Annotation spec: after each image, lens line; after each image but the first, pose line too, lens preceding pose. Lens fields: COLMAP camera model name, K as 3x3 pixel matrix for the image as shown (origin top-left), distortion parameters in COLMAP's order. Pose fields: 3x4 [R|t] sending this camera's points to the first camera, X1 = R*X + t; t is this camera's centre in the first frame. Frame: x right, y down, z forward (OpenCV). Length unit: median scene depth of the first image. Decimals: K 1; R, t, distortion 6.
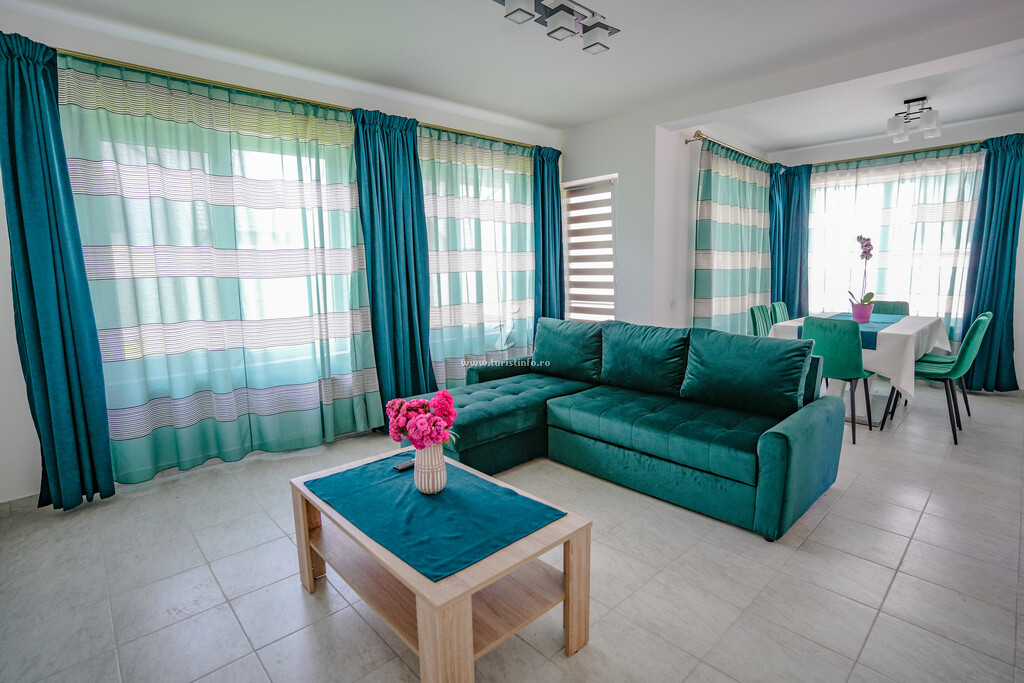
lens RADIAL K [[491.8, 0, 500.9], [0, 491.8, 339.3], [0, 0, 1]] dist [-0.069007, 0.028947]
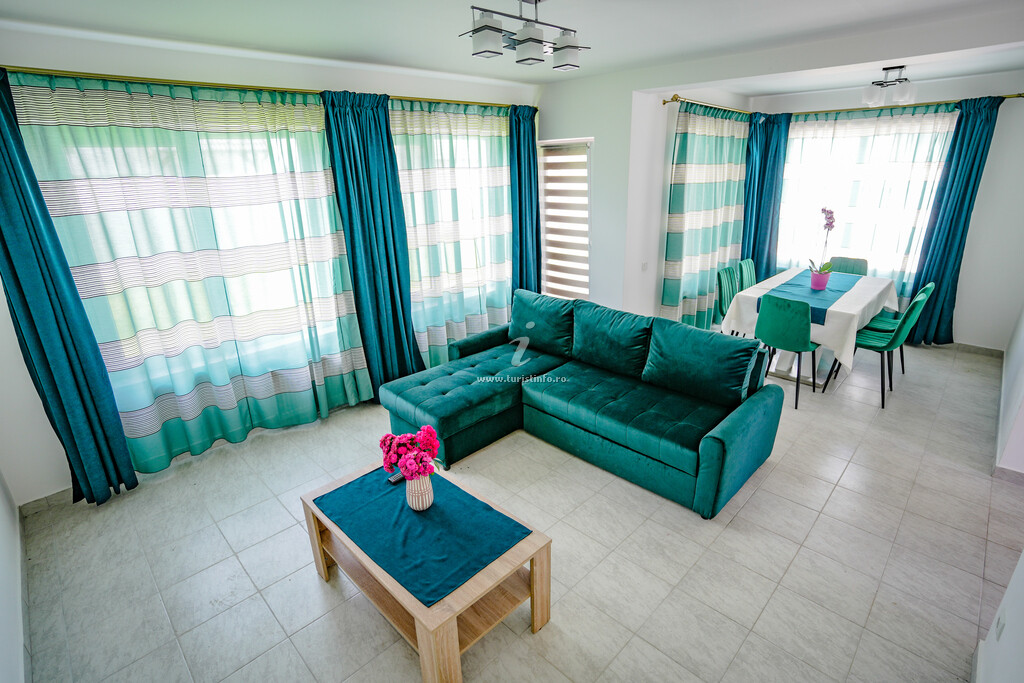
lens RADIAL K [[491.8, 0, 500.9], [0, 491.8, 339.3], [0, 0, 1]] dist [-0.069007, 0.028947]
pose [[0.999233, -0.022150, 0.032295, 0.014073], [0.015546, 0.981269, 0.192015, -0.191931], [-0.035943, -0.191366, 0.980860, -0.062757]]
